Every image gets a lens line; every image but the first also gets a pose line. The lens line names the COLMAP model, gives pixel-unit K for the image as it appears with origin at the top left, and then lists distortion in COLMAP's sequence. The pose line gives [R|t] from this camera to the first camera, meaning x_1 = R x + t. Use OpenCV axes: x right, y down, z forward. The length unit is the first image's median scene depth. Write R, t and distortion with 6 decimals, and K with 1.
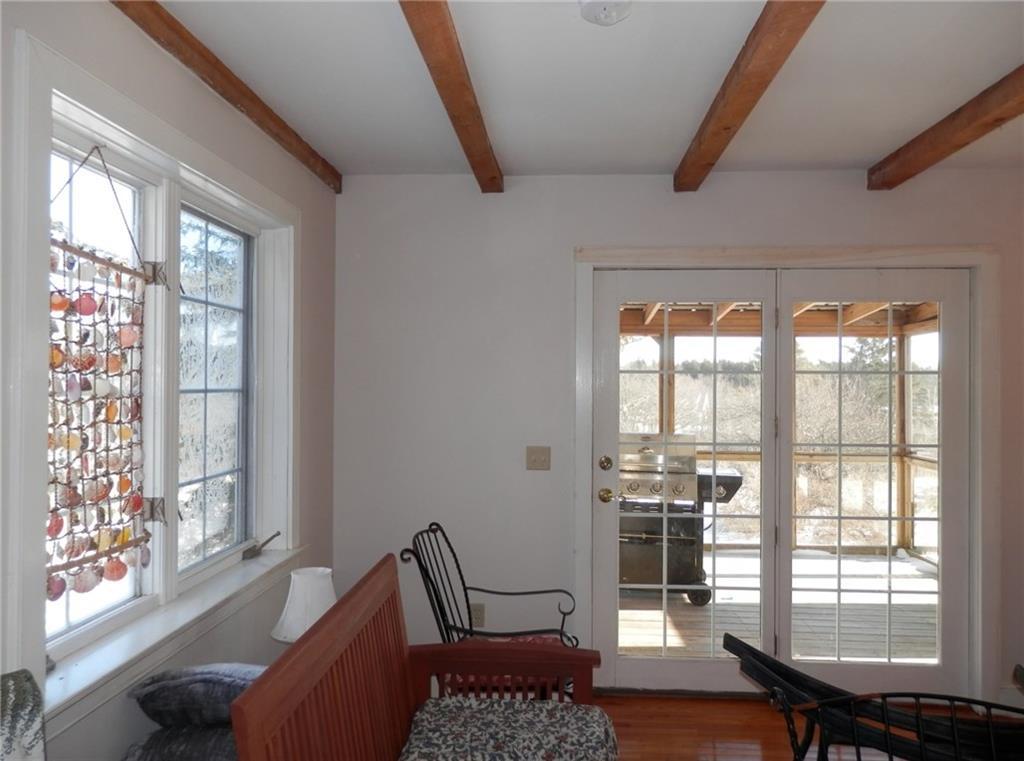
lens RADIAL K [[759.5, 0, 512.0], [0, 759.5, 380.5], [0, 0, 1]] dist [-0.004301, -0.001408]
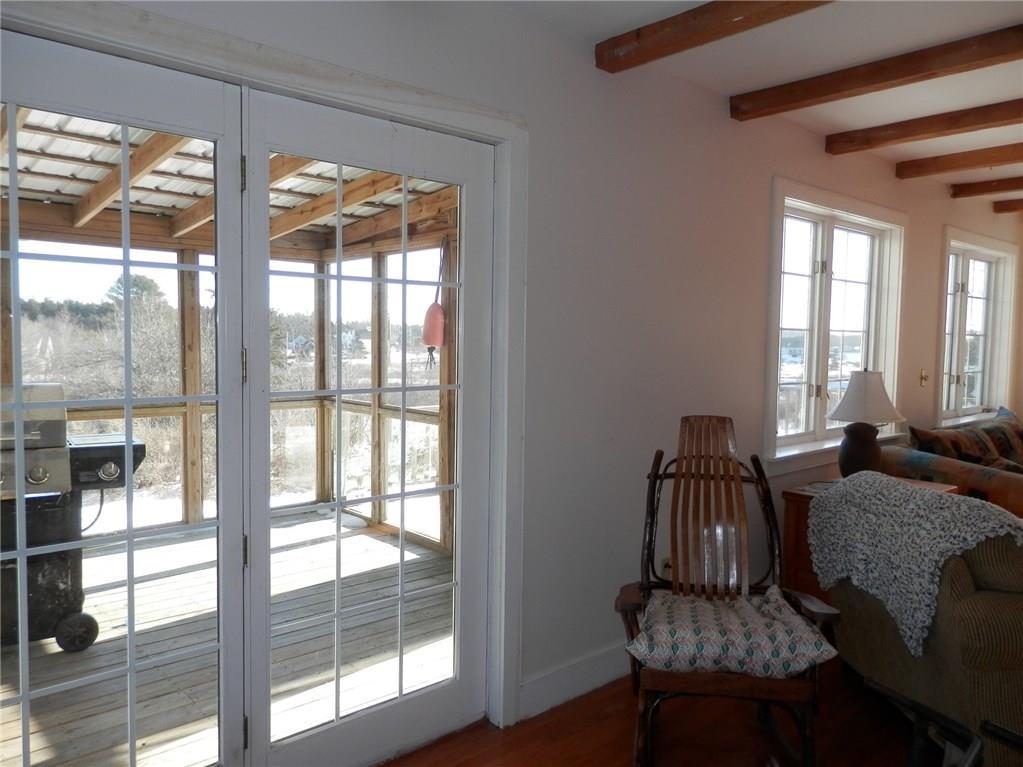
lens RADIAL K [[760.3, 0, 511.5], [0, 760.3, 383.5], [0, 0, 1]] dist [0.003525, 0.003536]
pose [[0.699743, -0.037623, 0.713404, 0.050509], [-0.016580, 0.997488, 0.068867, 0.020276], [-0.714203, -0.060017, 0.697361, 0.290008]]
